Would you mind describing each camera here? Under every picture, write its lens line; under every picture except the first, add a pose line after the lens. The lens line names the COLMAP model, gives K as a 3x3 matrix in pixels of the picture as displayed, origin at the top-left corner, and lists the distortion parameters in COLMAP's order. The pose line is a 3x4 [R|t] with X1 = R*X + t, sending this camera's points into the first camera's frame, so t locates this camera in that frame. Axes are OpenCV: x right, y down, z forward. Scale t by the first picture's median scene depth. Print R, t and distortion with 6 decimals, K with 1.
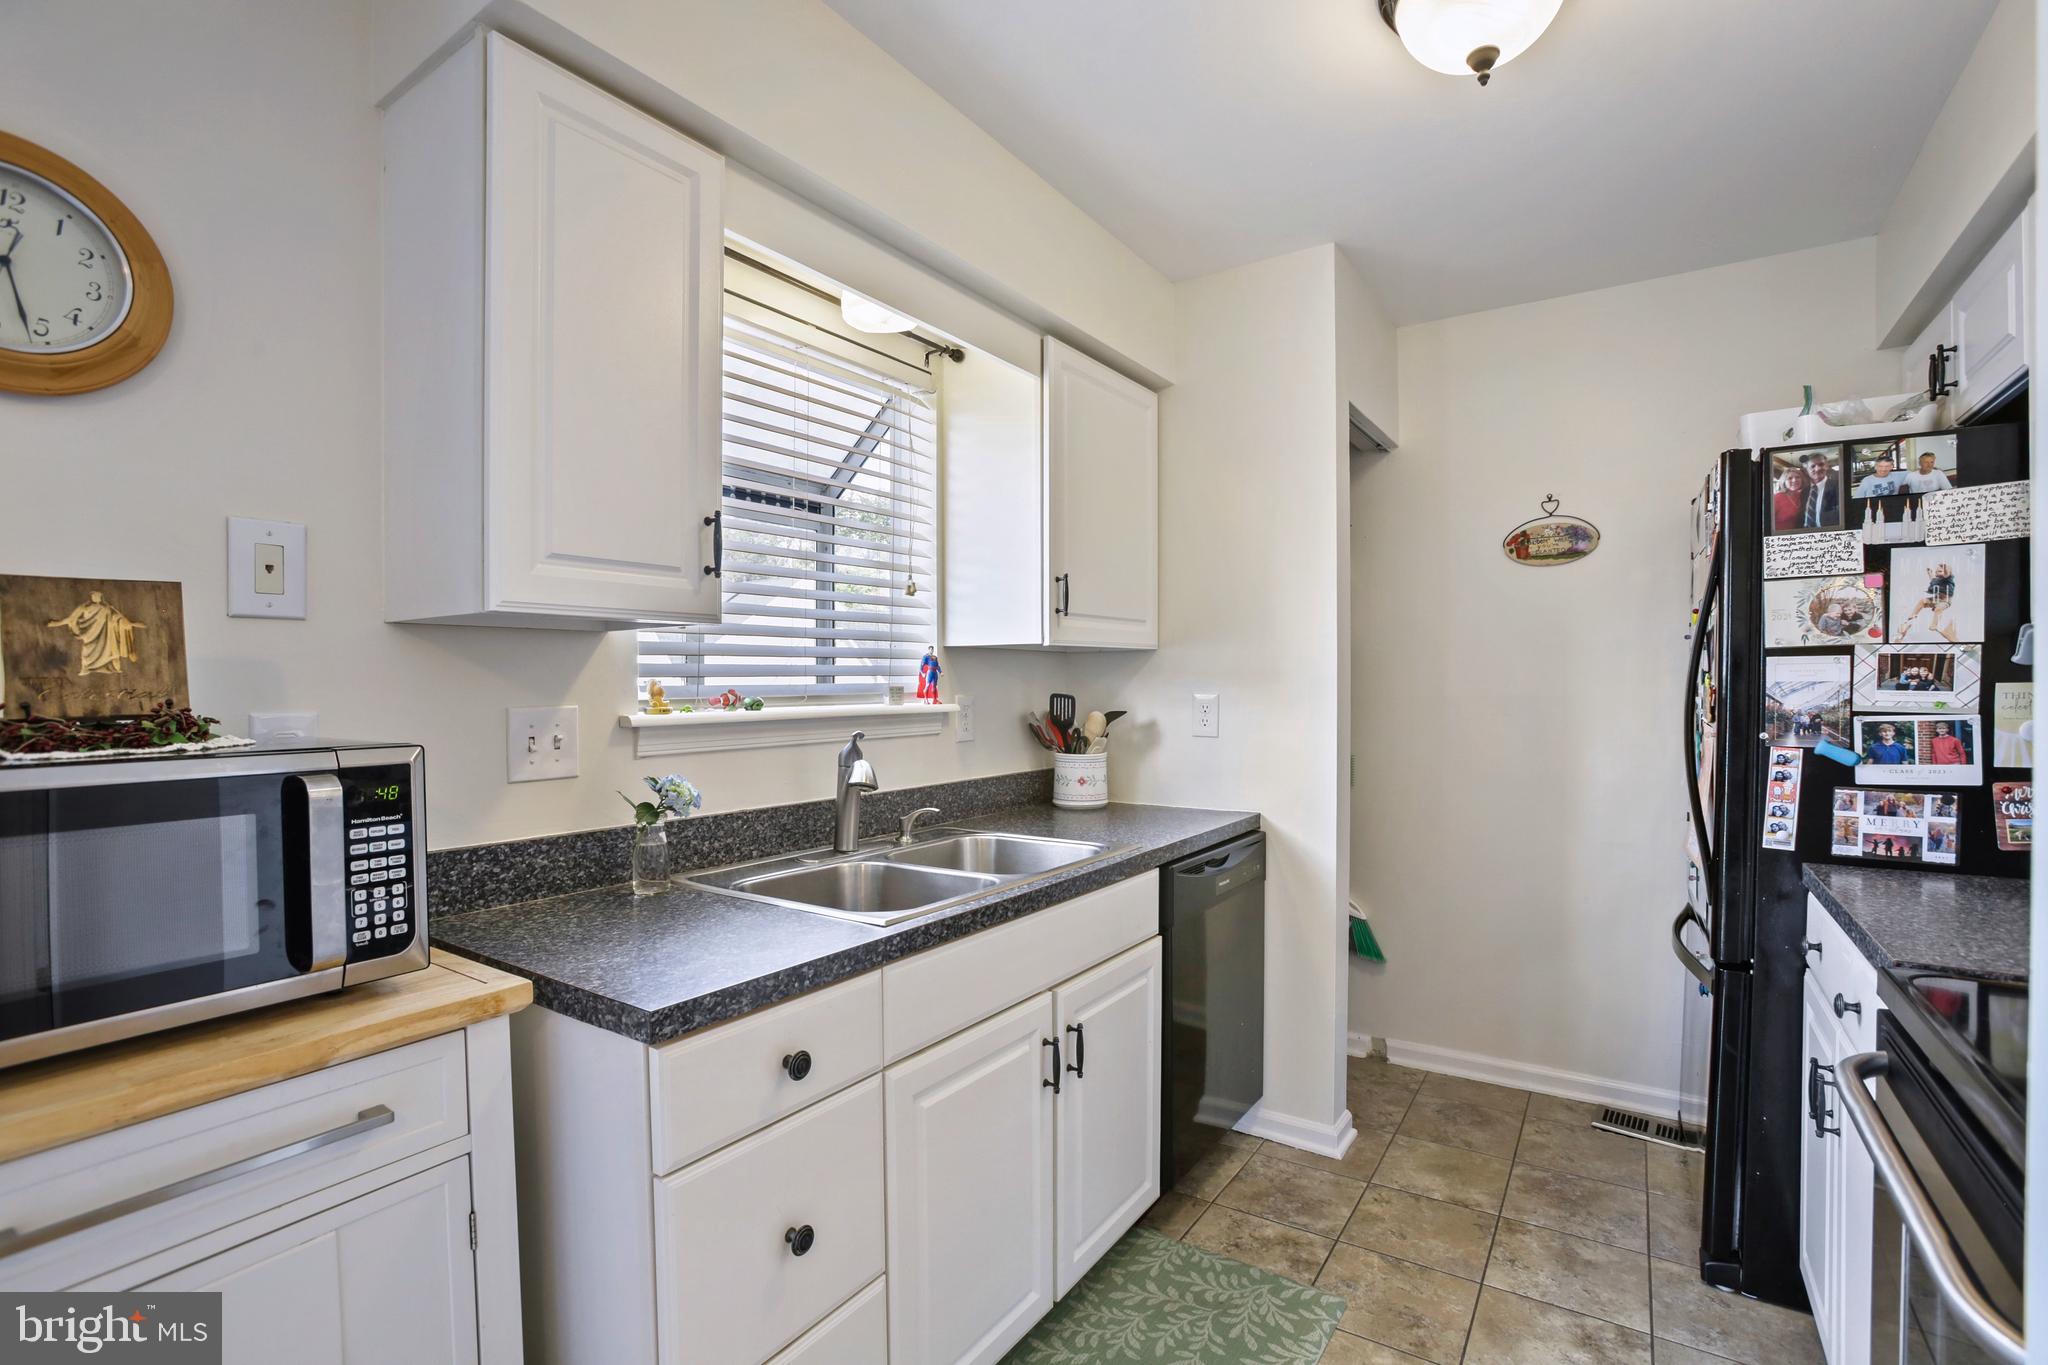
lens RADIAL K [[951.0, 0, 1024.0], [0, 951.0, 682.5], [0, 0, 1]] dist [-0.092943, 0.042565]
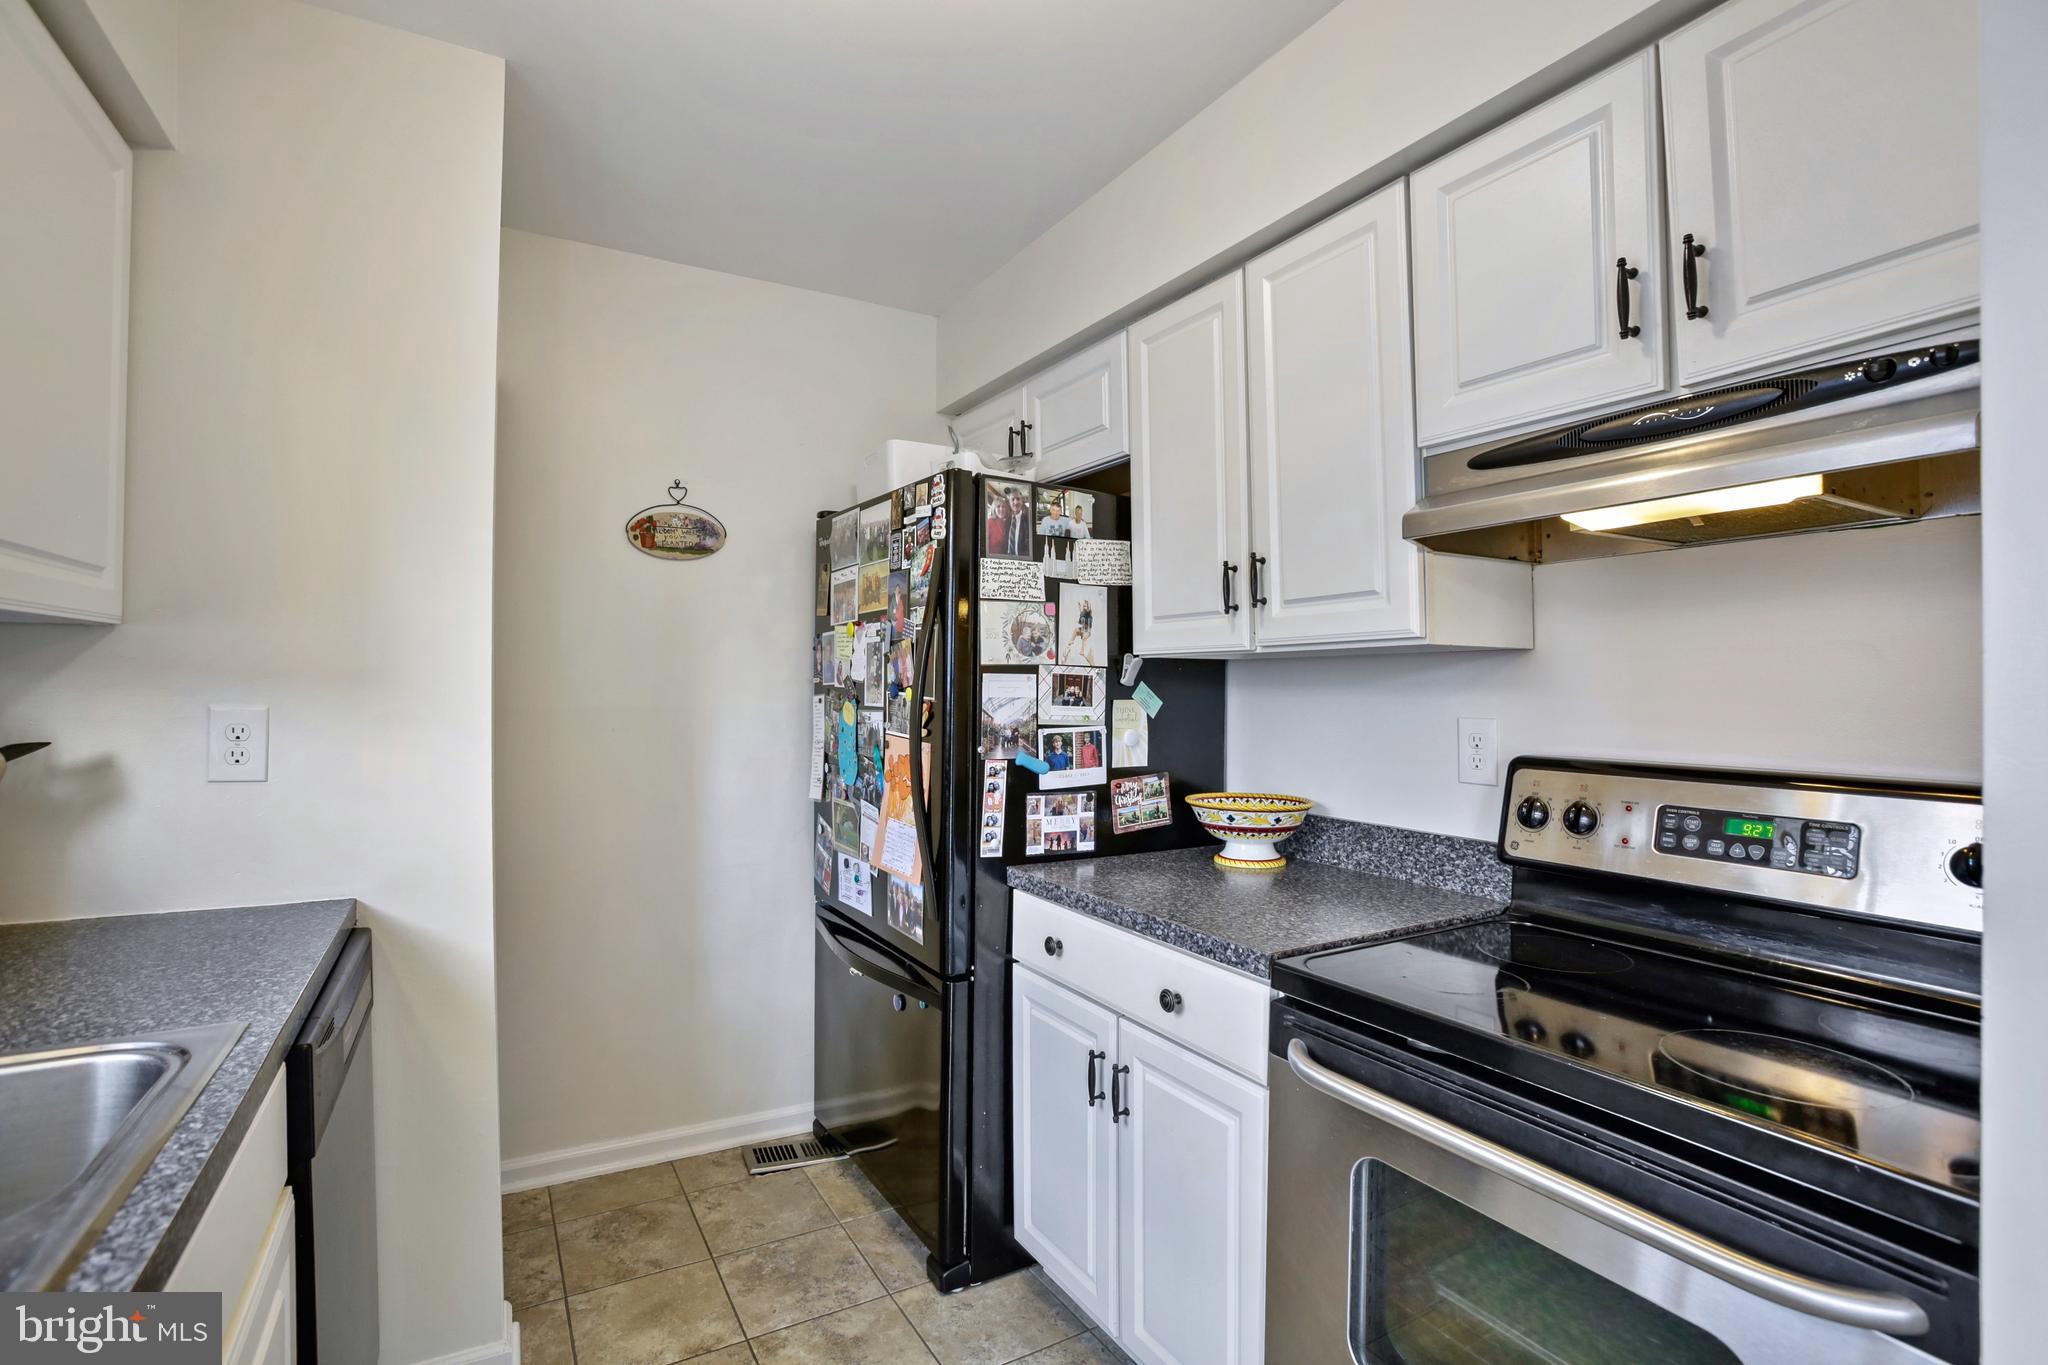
lens RADIAL K [[951.0, 0, 1024.0], [0, 951.0, 682.5], [0, 0, 1]] dist [-0.092943, 0.042565]
pose [[0.446033, 0.016737, 0.894860, -0.139253], [-0.015436, 0.999820, -0.011006, -0.006797], [-0.894883, -0.008903, 0.446211, 0.492259]]
